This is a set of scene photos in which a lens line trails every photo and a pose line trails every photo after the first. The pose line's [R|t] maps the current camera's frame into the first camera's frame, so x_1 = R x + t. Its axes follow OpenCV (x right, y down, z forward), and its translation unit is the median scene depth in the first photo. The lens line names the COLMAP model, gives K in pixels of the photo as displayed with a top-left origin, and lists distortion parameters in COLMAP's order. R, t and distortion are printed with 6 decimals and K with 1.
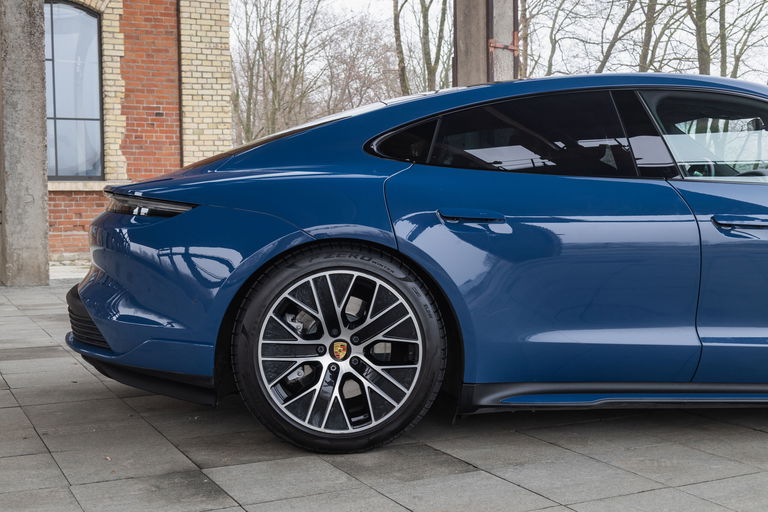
lens RADIAL K [[974.8, 0, 384.7], [0, 974.8, 255.8], [0, 0, 1]] dist [0.028241, 0.000000]
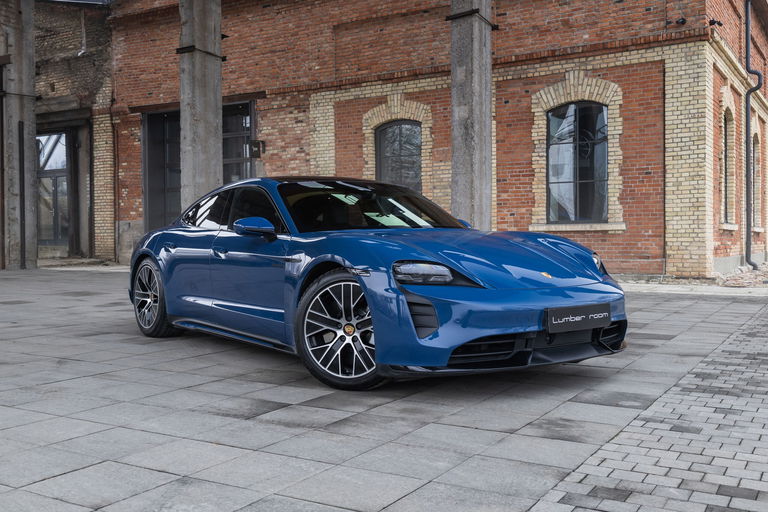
lens RADIAL K [[767.5, 0, 384.5], [0, 767.5, 255.8], [0, 0, 1]] dist [-0.013288, 0.000000]
pose [[0.520066, 0.024478, -0.853775, 0.480688], [-0.042602, 0.999088, 0.002694, -0.018309], [0.853063, 0.034971, 0.520635, 0.145876]]
